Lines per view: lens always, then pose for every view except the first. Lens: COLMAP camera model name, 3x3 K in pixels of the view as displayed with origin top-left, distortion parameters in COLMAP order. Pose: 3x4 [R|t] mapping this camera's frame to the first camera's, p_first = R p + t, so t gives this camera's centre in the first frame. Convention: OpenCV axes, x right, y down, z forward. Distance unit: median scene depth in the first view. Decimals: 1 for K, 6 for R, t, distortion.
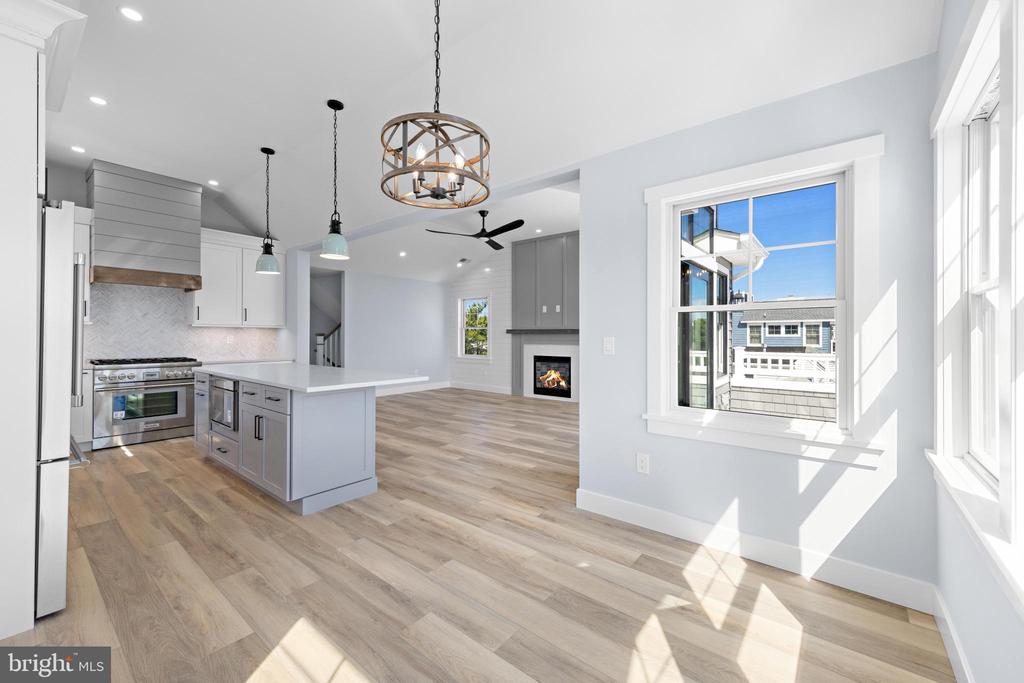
lens RADIAL K [[408.0, 0, 511.6], [0, 408.0, 336.3], [0, 0, 1]] dist [0.007339, -0.001451]
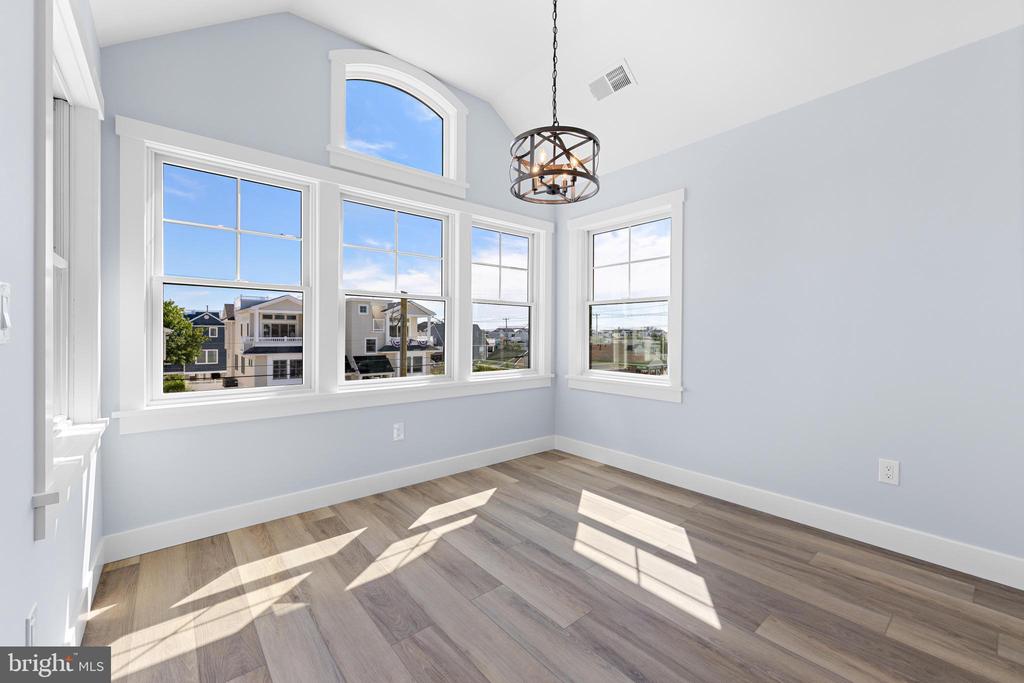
lens RADIAL K [[410.4, 0, 512.5], [0, 410.4, 337.4], [0, 0, 1]] dist [0.009052, -0.000897]
pose [[-0.981580, -0.007490, 0.190904, -0.090523], [-0.005716, 0.999935, 0.009841, 0.019190], [-0.190966, 0.008568, -0.981559, 0.672422]]
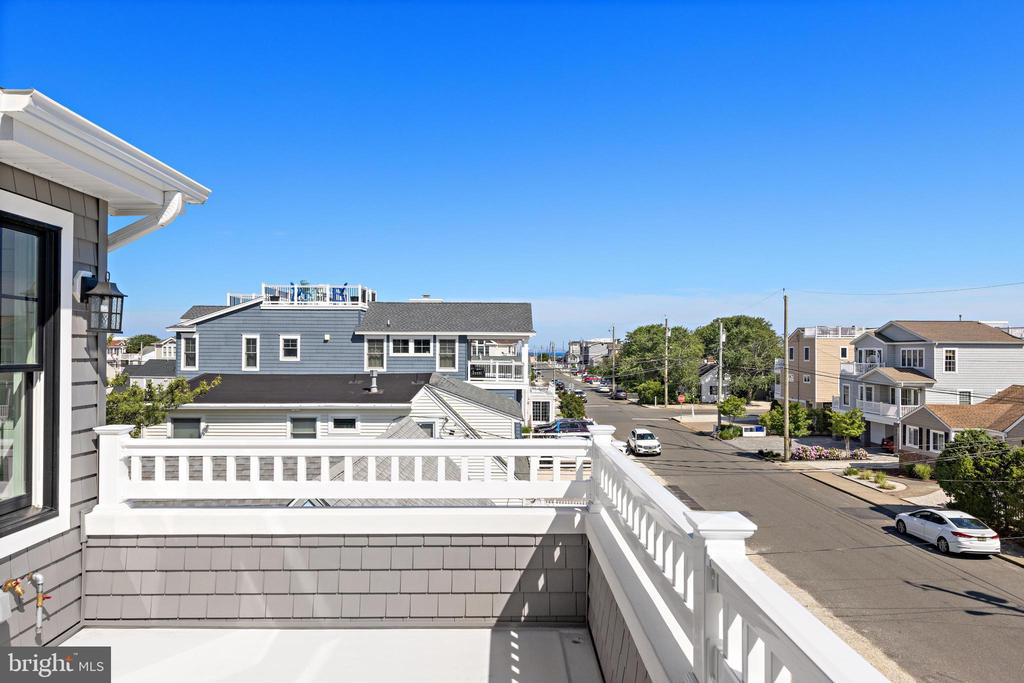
lens RADIAL K [[668.0, 0, 515.3], [0, 668.0, 347.9], [0, 0, 1]] dist [0.007751, -0.001831]
pose [[0.763098, 0.005707, 0.646257, 0.517908], [-0.003798, 0.999983, -0.004346, -0.051398], [-0.646271, 0.000861, 0.763107, 0.352832]]
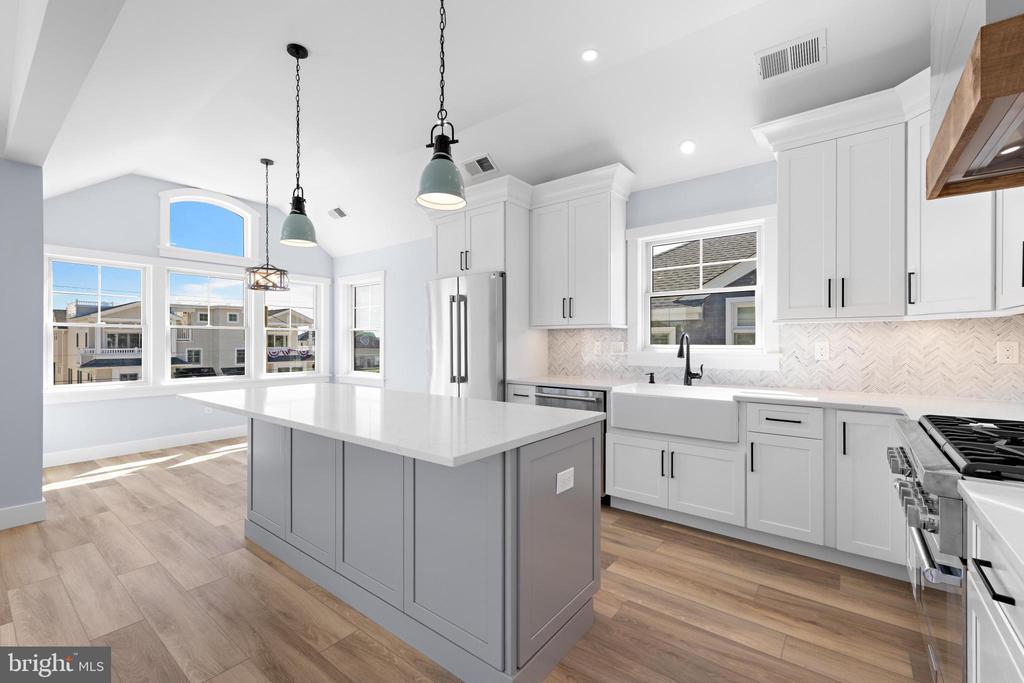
lens RADIAL K [[424.9, 0, 516.3], [0, 424.9, 346.1], [0, 0, 1]] dist [0.001555, -0.000805]
pose [[-0.999494, -0.001705, -0.031758, -0.536376], [-0.002048, 0.999940, 0.010775, -0.003398], [0.031737, 0.010834, -0.999438, 1.186140]]
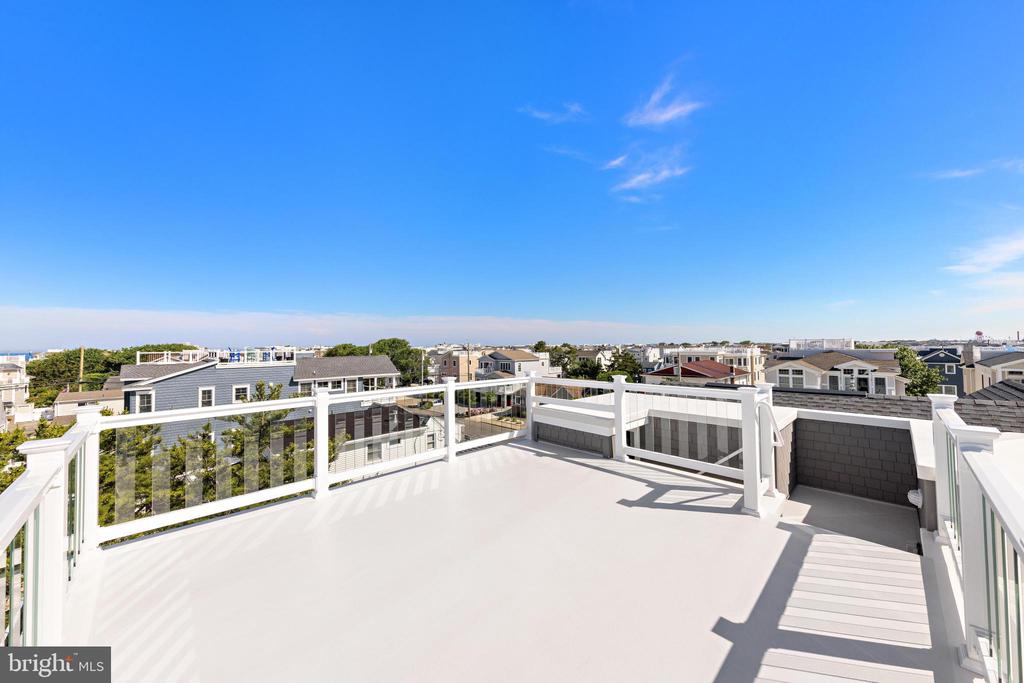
lens RADIAL K [[360.8, 0, 522.4], [0, 360.8, 338.8], [0, 0, 1]] dist [0.003370, -0.000223]
pose [[0.116657, 0.022124, 0.992926, -1.583793], [0.013452, 0.999625, -0.023854, -0.664220], [-0.993081, 0.016139, 0.116315, 2.047541]]
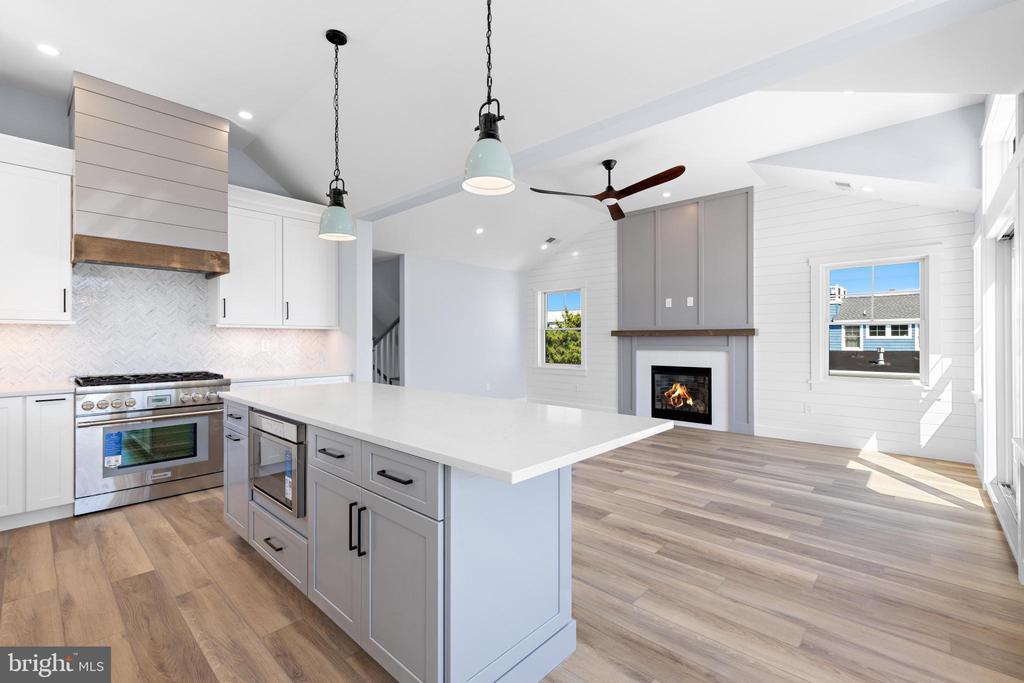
lens RADIAL K [[444.9, 0, 512.3], [0, 444.9, 340.2], [0, 0, 1]] dist [0.002769, -0.000205]
pose [[0.997965, -0.004016, -0.063635, -0.238047], [0.004069, 0.999991, 0.000703, -0.001055], [0.063631, -0.000961, 0.997973, 0.287305]]
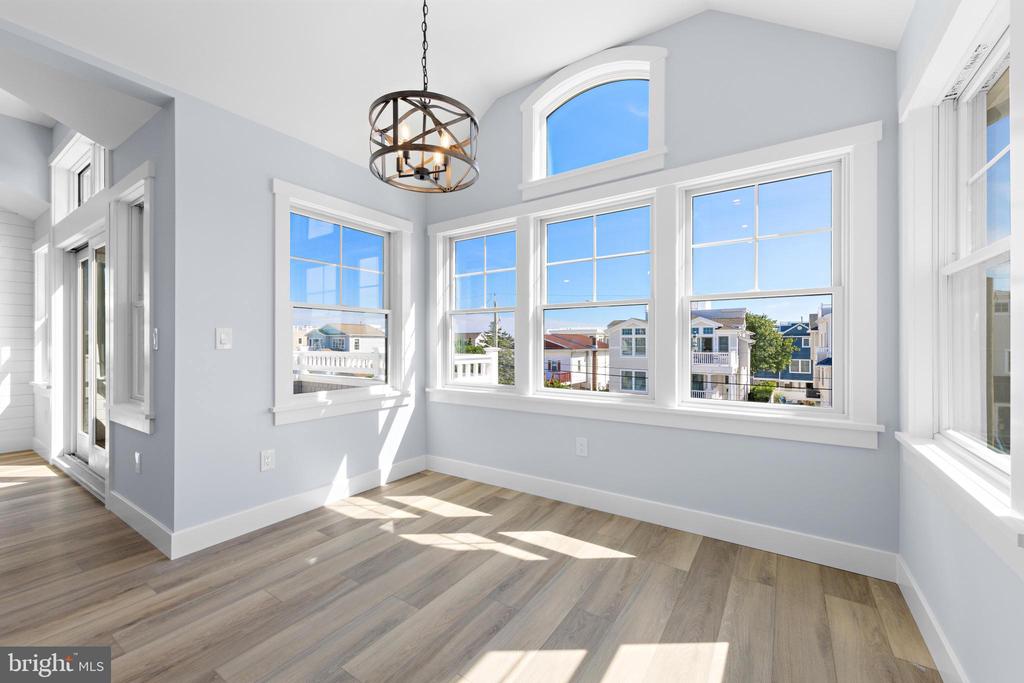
lens RADIAL K [[408.0, 0, 518.6], [0, 408.0, 338.3], [0, 0, 1]] dist [0.007339, -0.001451]
pose [[-0.097618, 0.009849, 0.995175, -0.367570], [0.001581, 0.999951, -0.009741, 0.018193], [-0.995223, 0.000623, -0.097629, 0.265612]]
